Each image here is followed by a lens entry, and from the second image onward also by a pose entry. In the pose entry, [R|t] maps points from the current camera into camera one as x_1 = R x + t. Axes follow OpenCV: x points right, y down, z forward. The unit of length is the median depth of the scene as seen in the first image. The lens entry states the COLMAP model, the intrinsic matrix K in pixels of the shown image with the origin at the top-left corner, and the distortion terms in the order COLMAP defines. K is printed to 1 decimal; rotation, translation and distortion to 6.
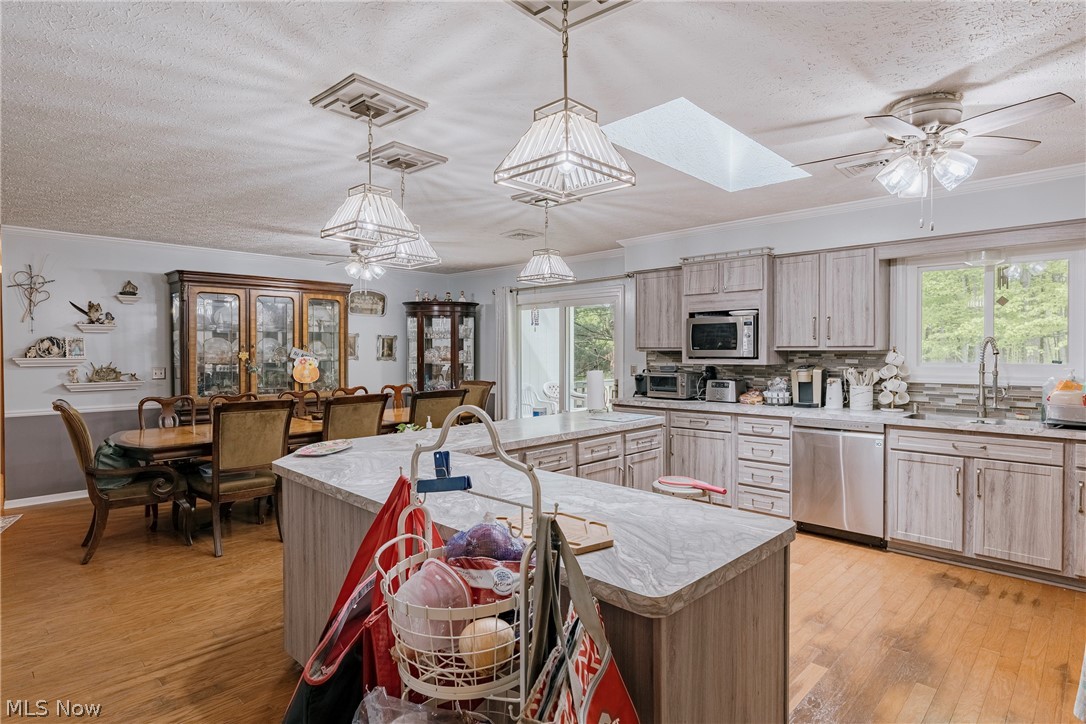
lens RADIAL K [[600.5, 0, 548.3], [0, 600.5, 362.6], [0, 0, 1]] dist [-0.002775, -0.000480]
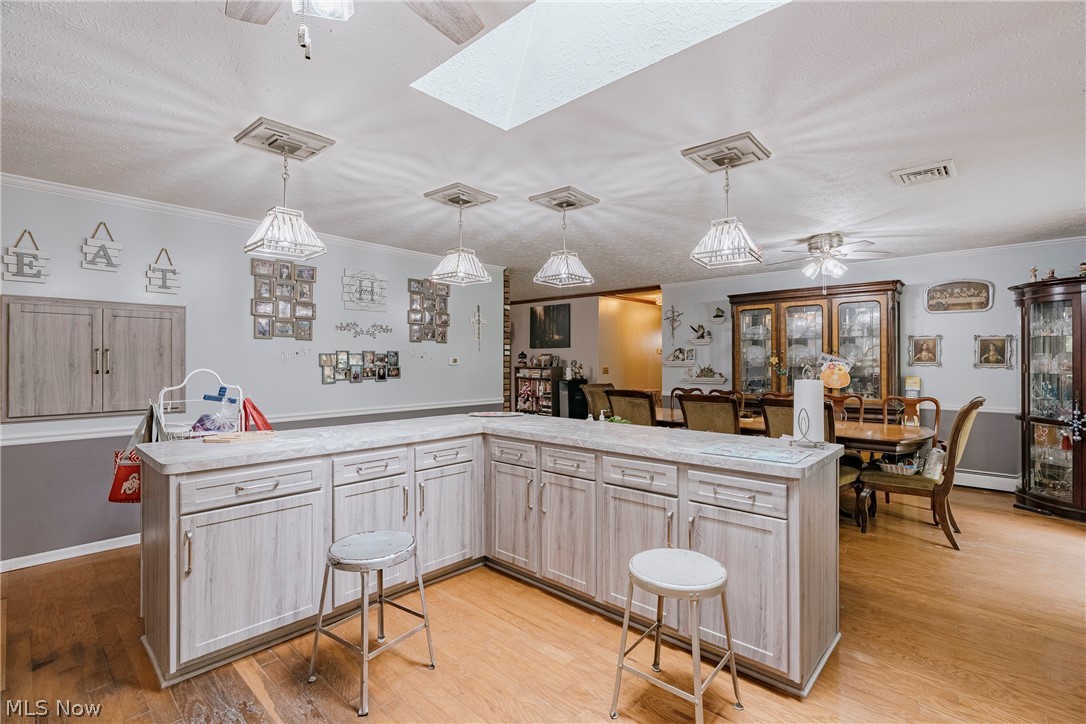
lens RADIAL K [[502.8, 0, 535.9], [0, 502.8, 361.5], [0, 0, 1]] dist [-0.008185, 0.002607]
pose [[0.003296, 0.001365, -0.999994, 0.490836], [-0.021438, 0.999769, 0.001294, -0.000723], [0.999765, 0.021433, 0.003324, 0.572386]]
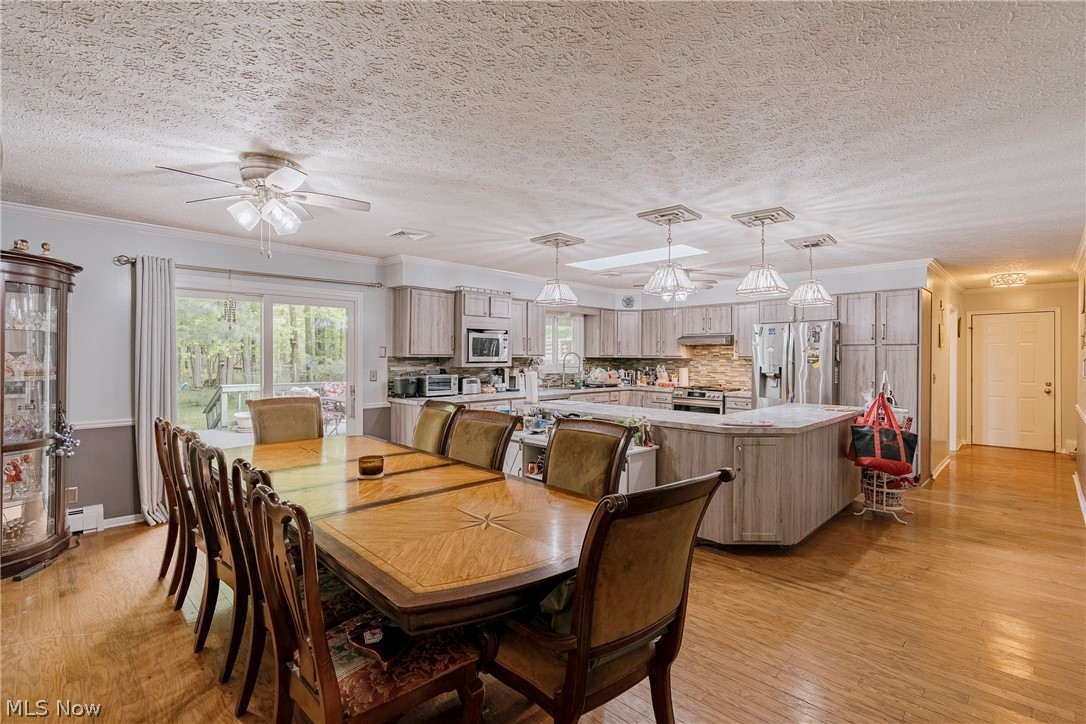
lens RADIAL K [[502.8, 0, 564.4], [0, 502.8, 359.3], [0, 0, 1]] dist [-0.008185, 0.002607]
pose [[-0.029936, -0.003220, 0.999547, -0.831950], [0.016727, 0.999853, 0.003722, -0.014653], [-0.999412, 0.016831, -0.029877, 0.774382]]
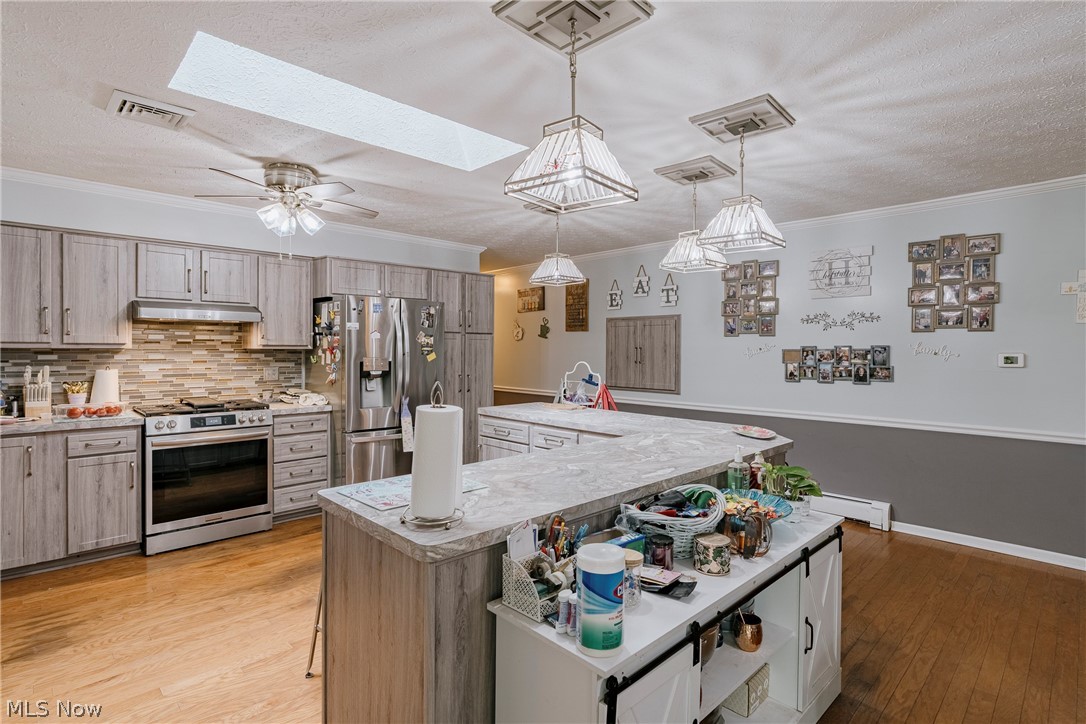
lens RADIAL K [[524.9, 0, 548.9], [0, 524.9, 344.7], [0, 0, 1]] dist [0.004888, 0.000311]
pose [[-0.999625, -0.004194, 0.027069, 0.002904], [-0.003855, 0.999914, 0.012550, -0.021579], [-0.027120, 0.012441, -0.999555, 1.059578]]
